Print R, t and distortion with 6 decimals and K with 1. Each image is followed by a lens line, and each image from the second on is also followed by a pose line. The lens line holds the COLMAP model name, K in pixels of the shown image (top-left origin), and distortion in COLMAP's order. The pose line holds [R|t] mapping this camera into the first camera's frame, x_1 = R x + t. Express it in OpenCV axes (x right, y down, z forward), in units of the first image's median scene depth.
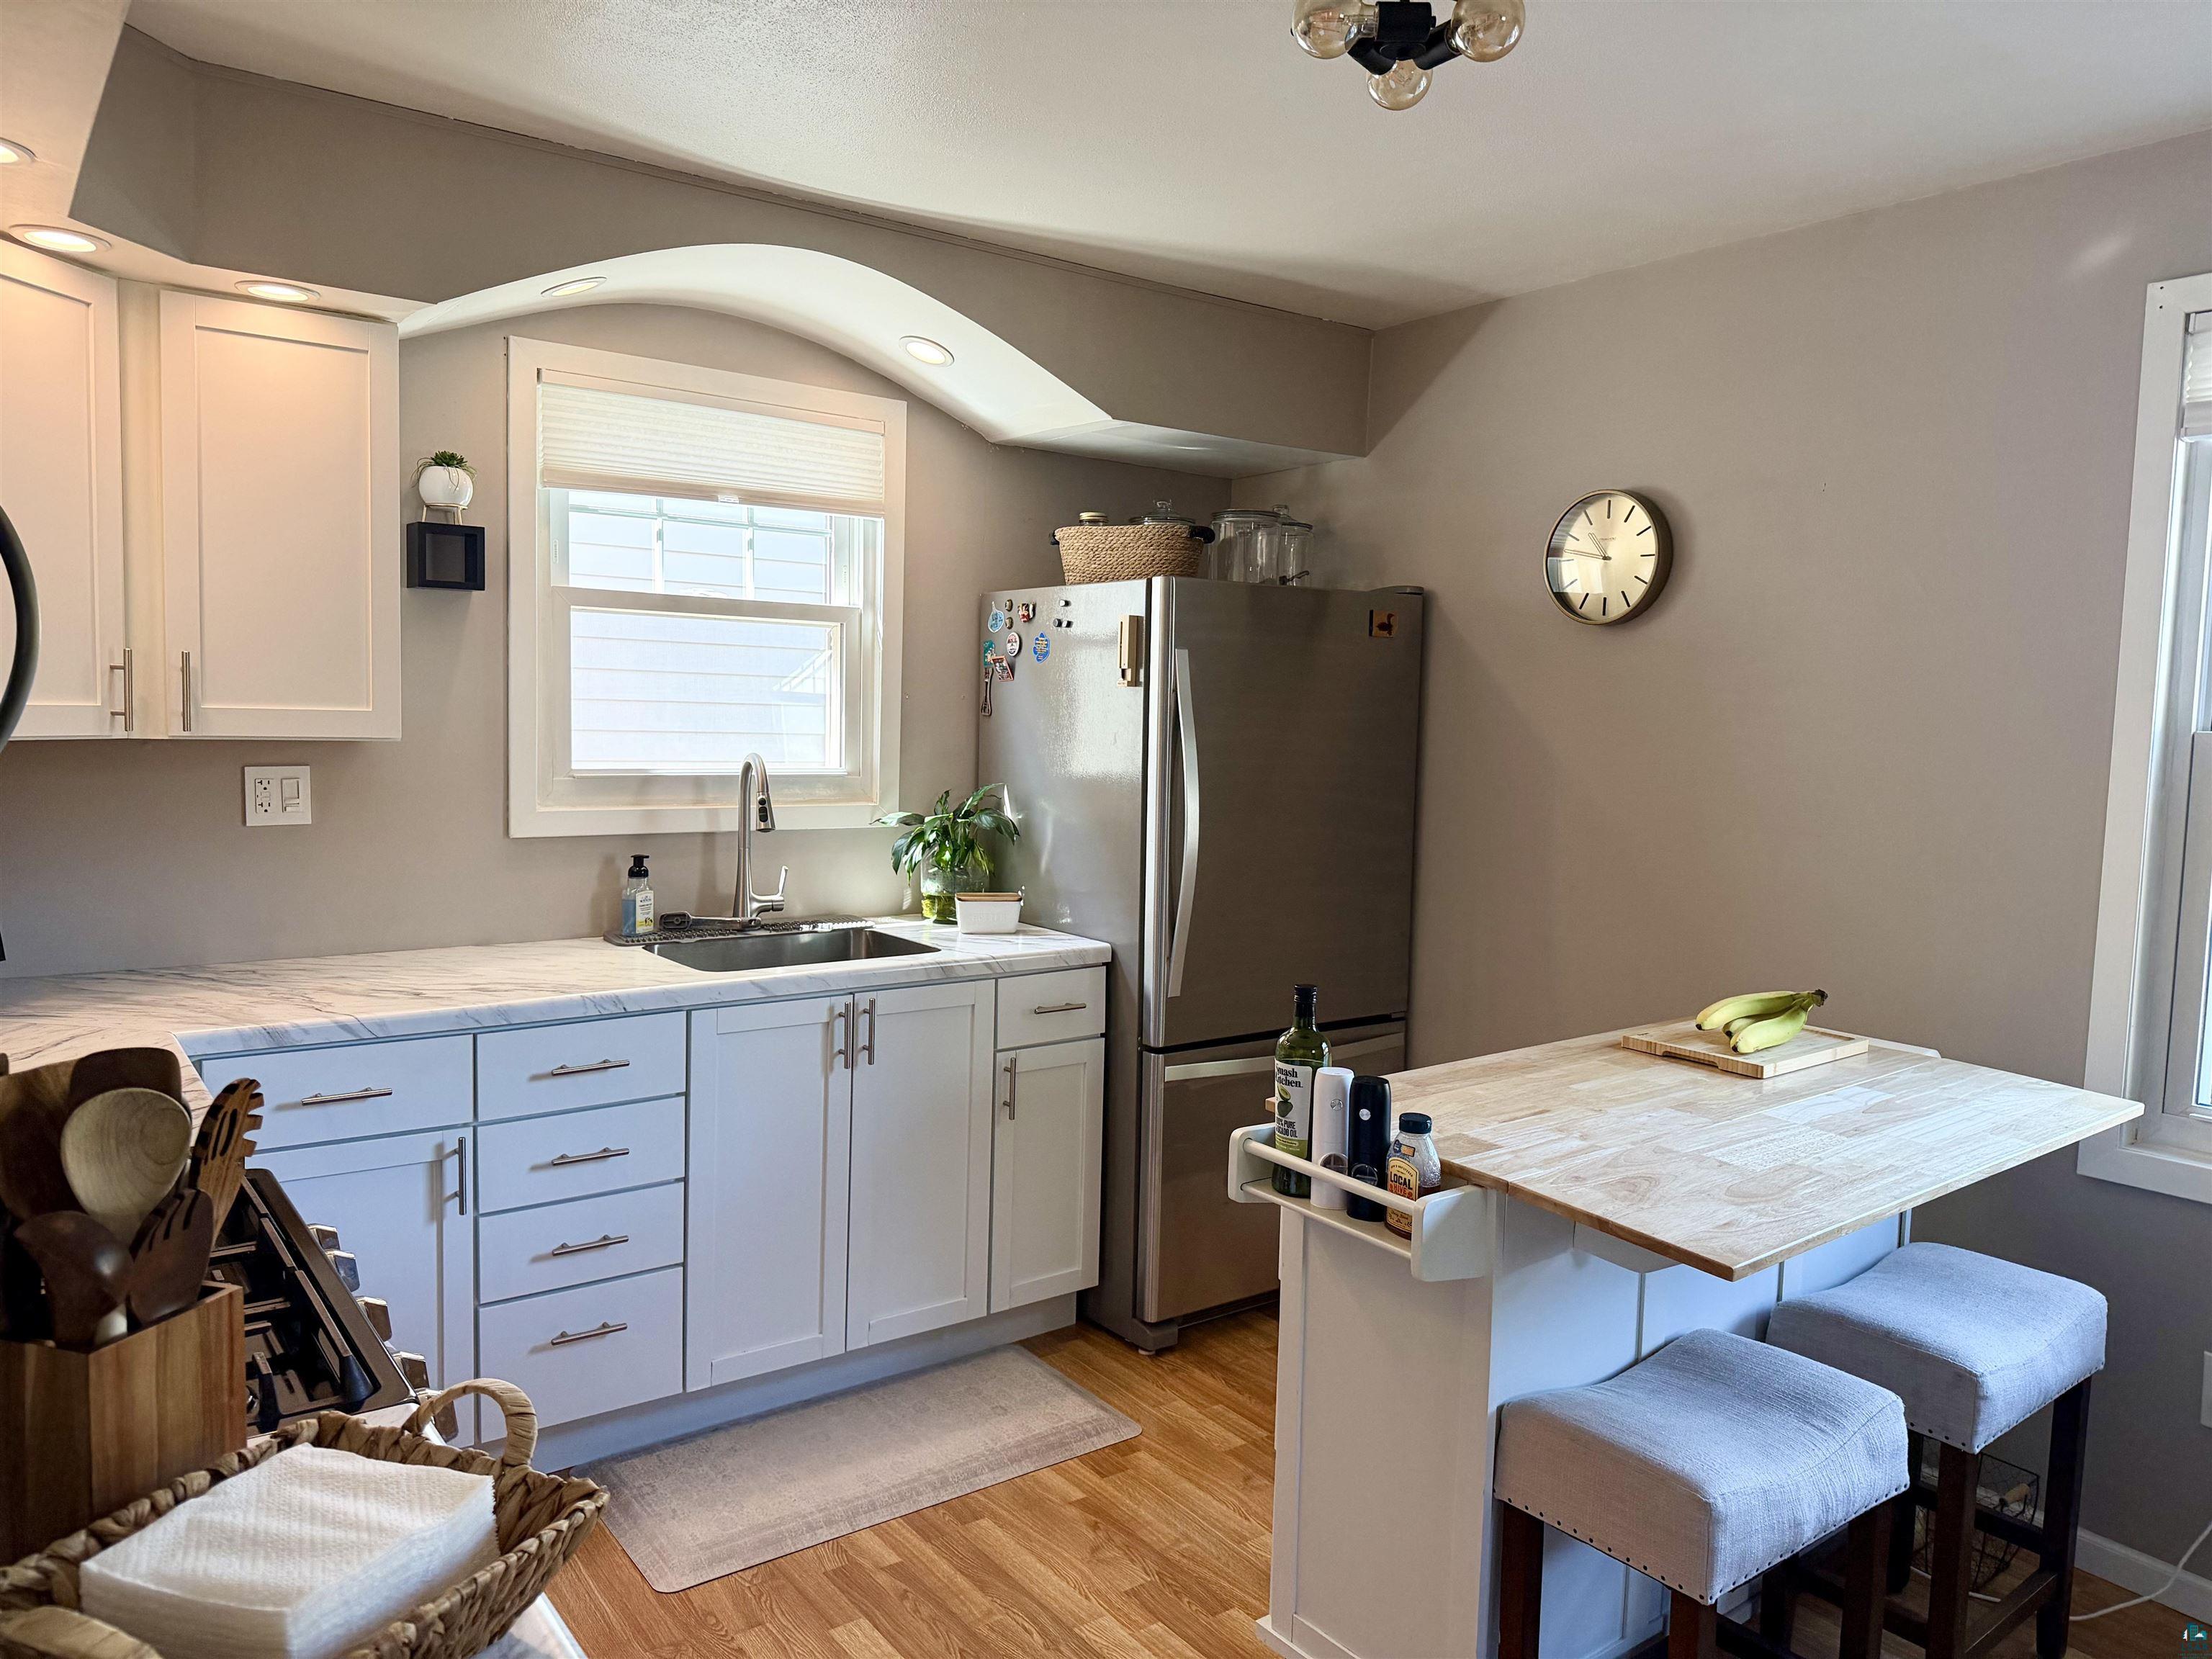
lens RADIAL K [[1562.8, 0, 1108.9], [0, 1562.8, 824.9], [0, 0, 1]] dist [0.038060, -0.052771]
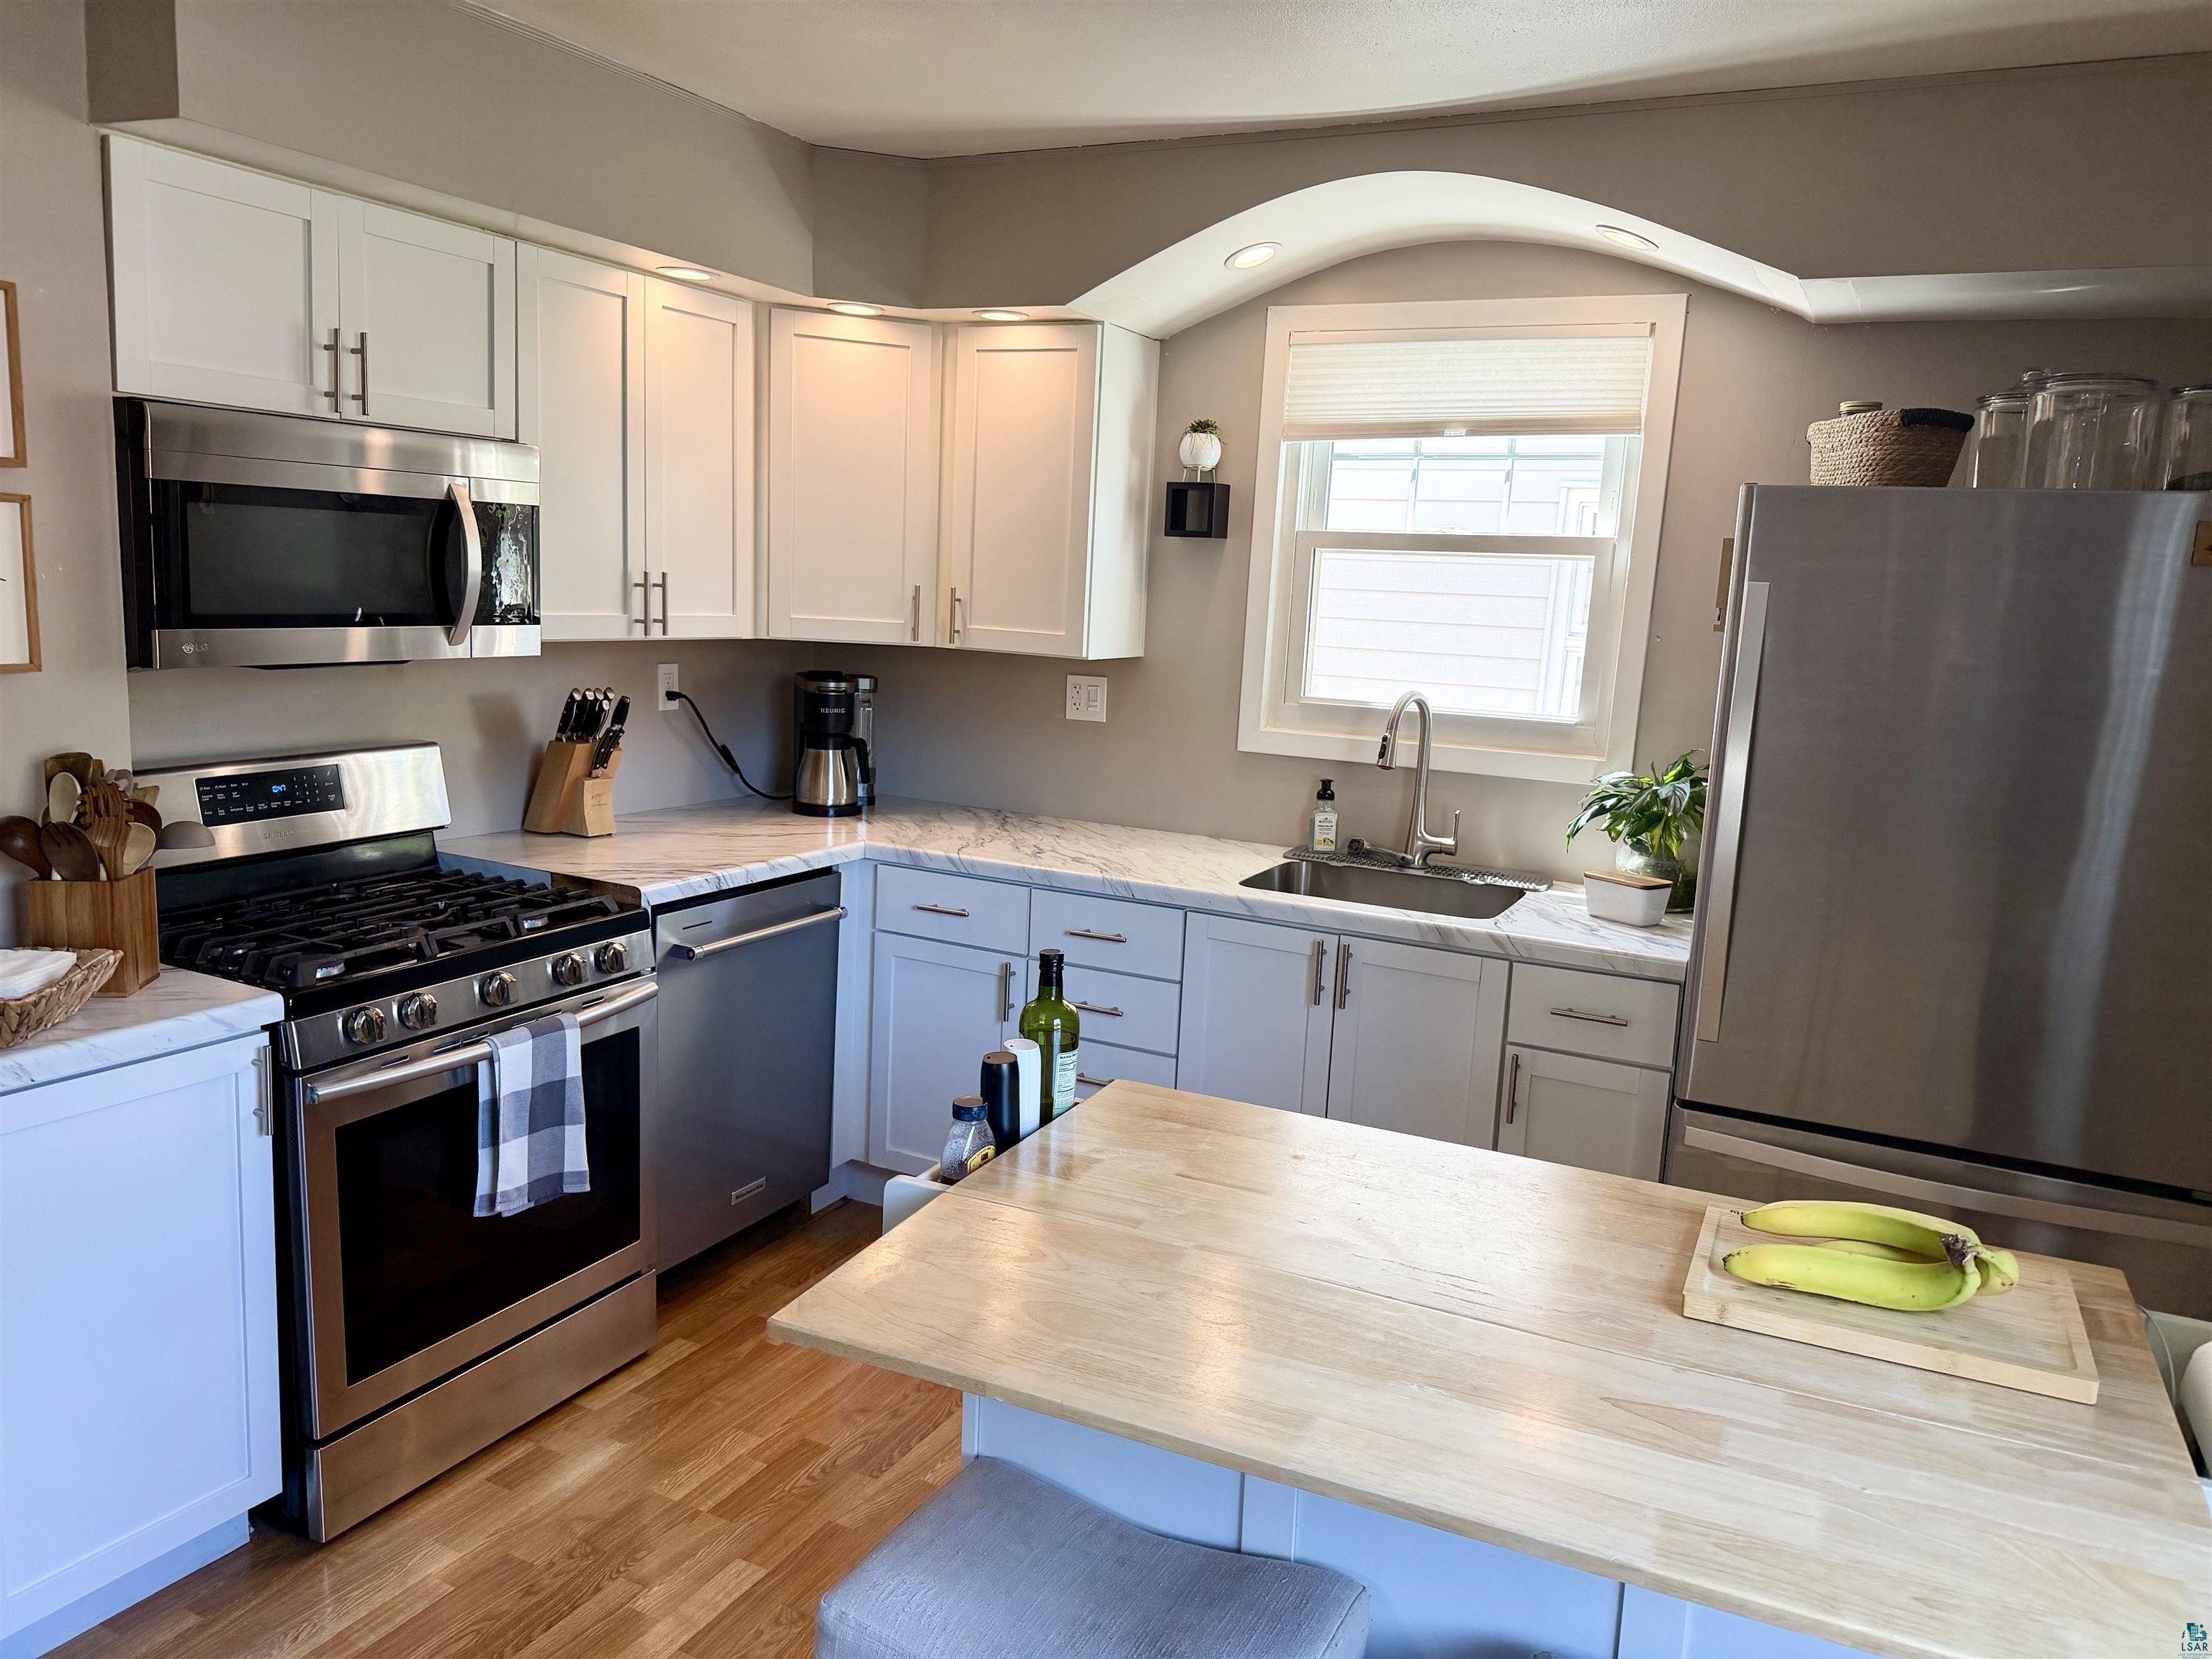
lens RADIAL K [[1562.8, 0, 1105.9], [0, 1562.8, 835.1], [0, 0, 1]] dist [0.038060, -0.052771]
pose [[0.408873, 0.138272, -0.902055, 0.617296], [-0.105233, 0.989005, 0.103901, -0.038776], [0.906504, 0.052444, 0.418928, 0.419571]]
